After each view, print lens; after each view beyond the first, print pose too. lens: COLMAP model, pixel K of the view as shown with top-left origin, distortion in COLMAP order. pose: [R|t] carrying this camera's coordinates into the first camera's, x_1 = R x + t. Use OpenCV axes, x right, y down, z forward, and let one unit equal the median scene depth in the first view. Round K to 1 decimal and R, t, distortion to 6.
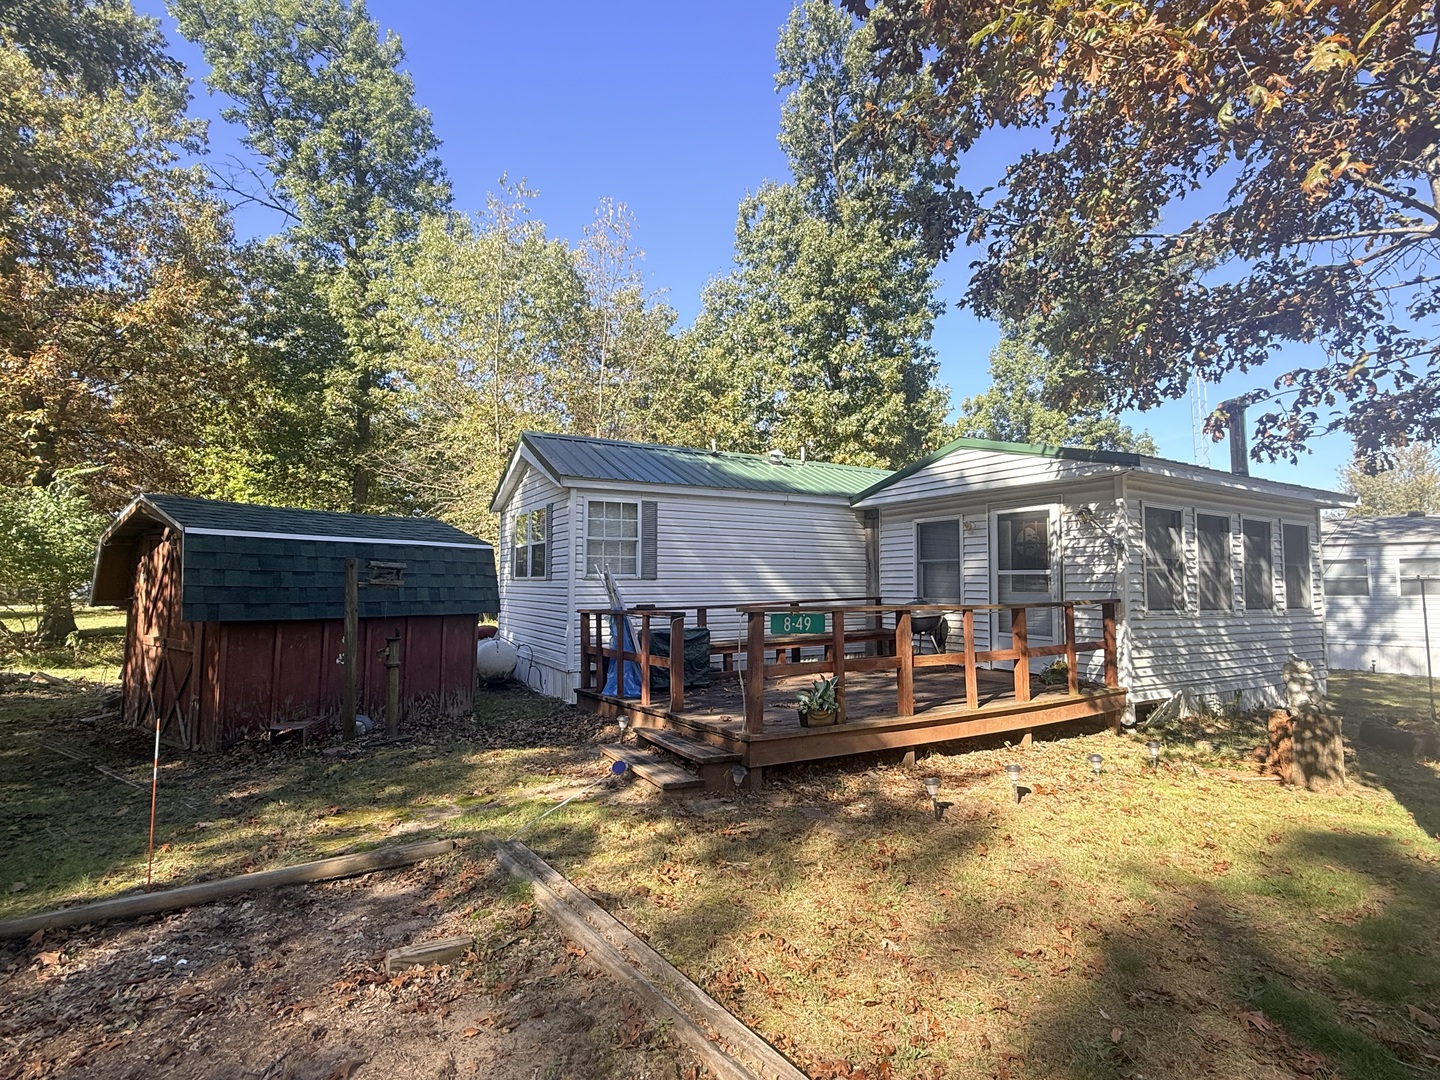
lens RADIAL K [[682.6, 0, 714.3], [0, 682.6, 537.7], [0, 0, 1]] dist [0.000832, -0.000365]
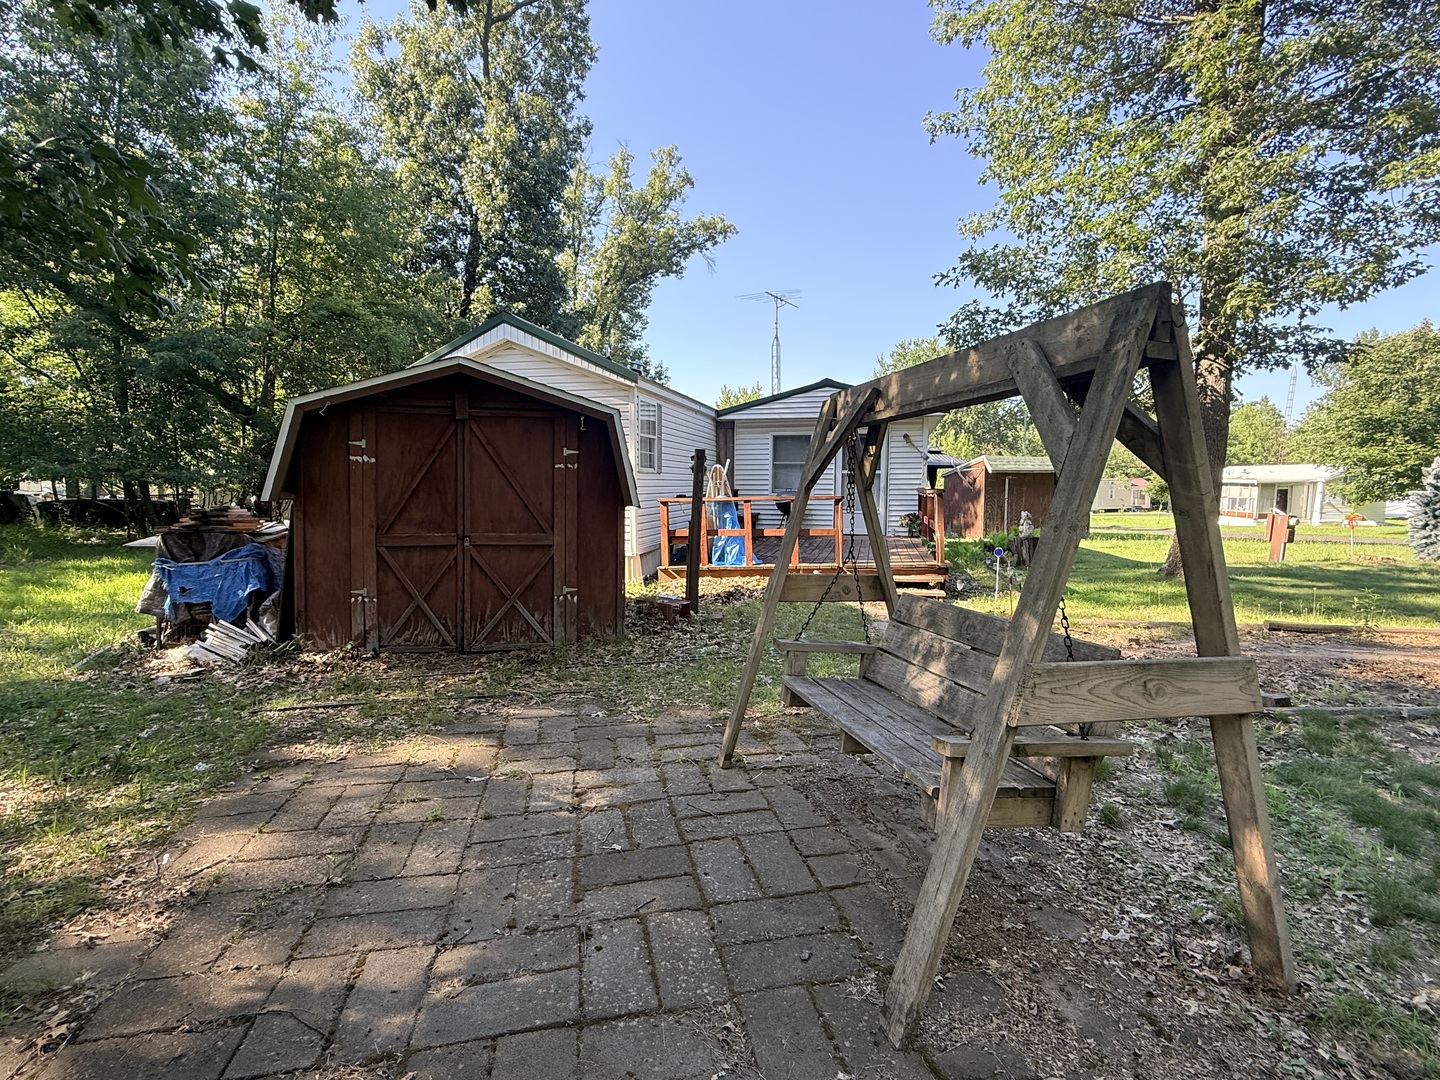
lens RADIAL K [[682.6, 0, 723.1], [0, 682.6, 537.5], [0, 0, 1]] dist [0.000832, -0.000365]
pose [[0.681703, -0.054683, 0.729583, -0.864181], [-0.048697, 0.991600, 0.119823, 0.025248], [-0.730007, -0.117212, 0.673314, 0.134849]]
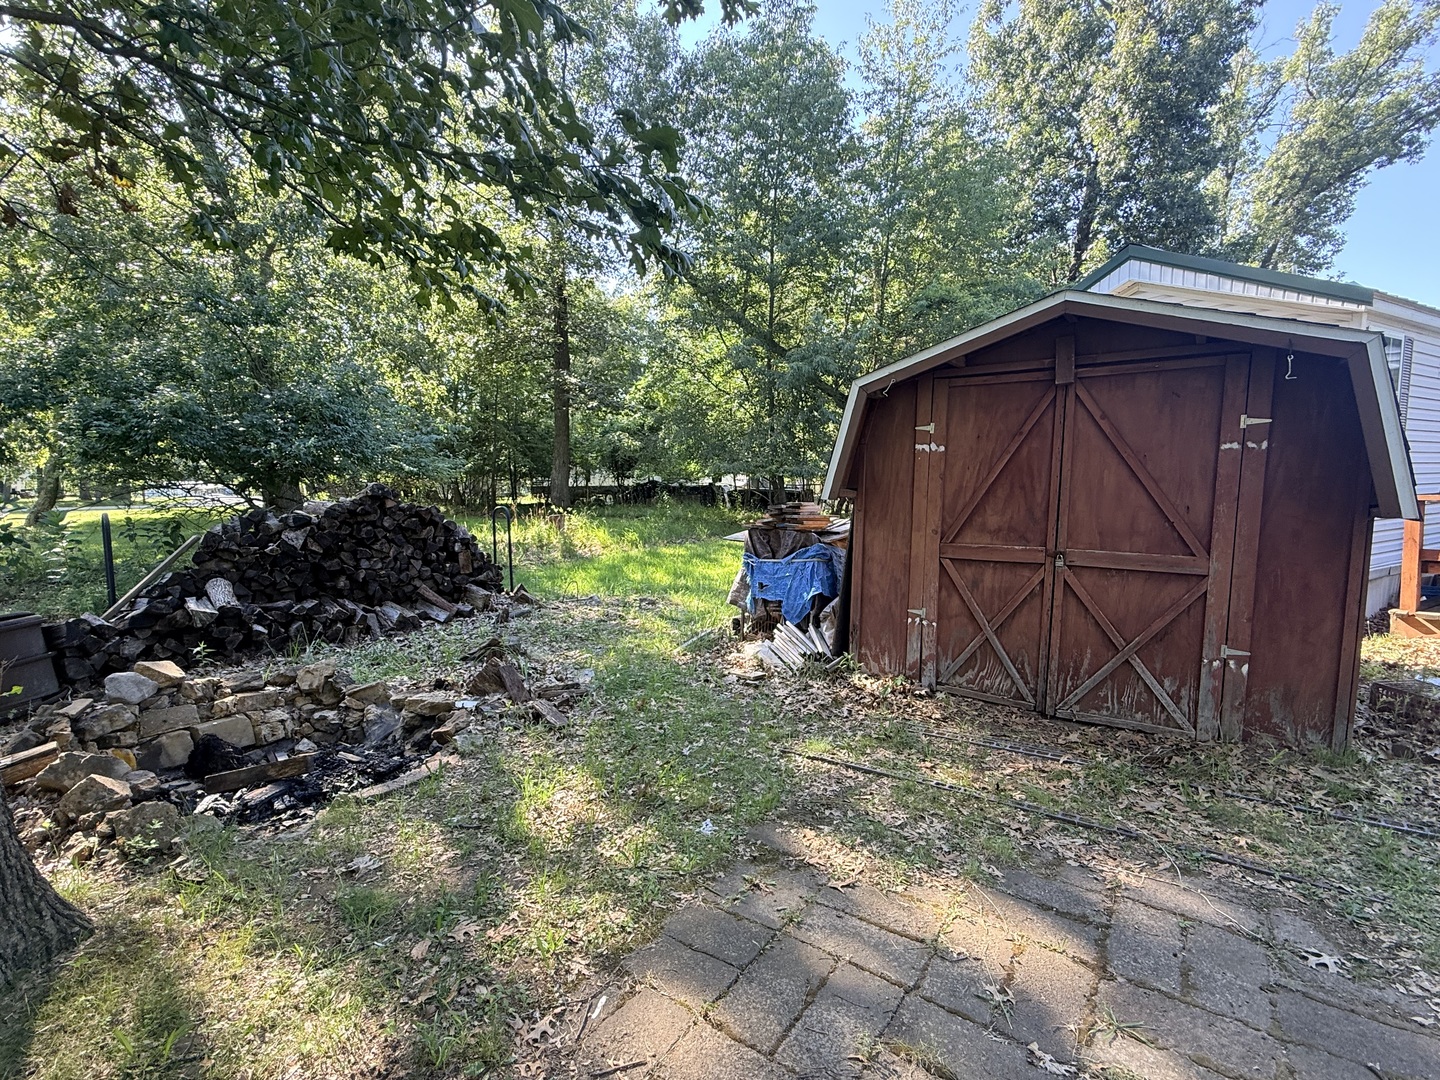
lens RADIAL K [[682.6, 0, 713.2], [0, 682.6, 544.2], [0, 0, 1]] dist [0.000832, -0.000365]
pose [[0.999889, -0.011347, -0.009635, -0.798868], [0.012757, 0.986740, 0.161805, 0.030561], [0.007671, -0.161910, 0.986776, 0.268674]]
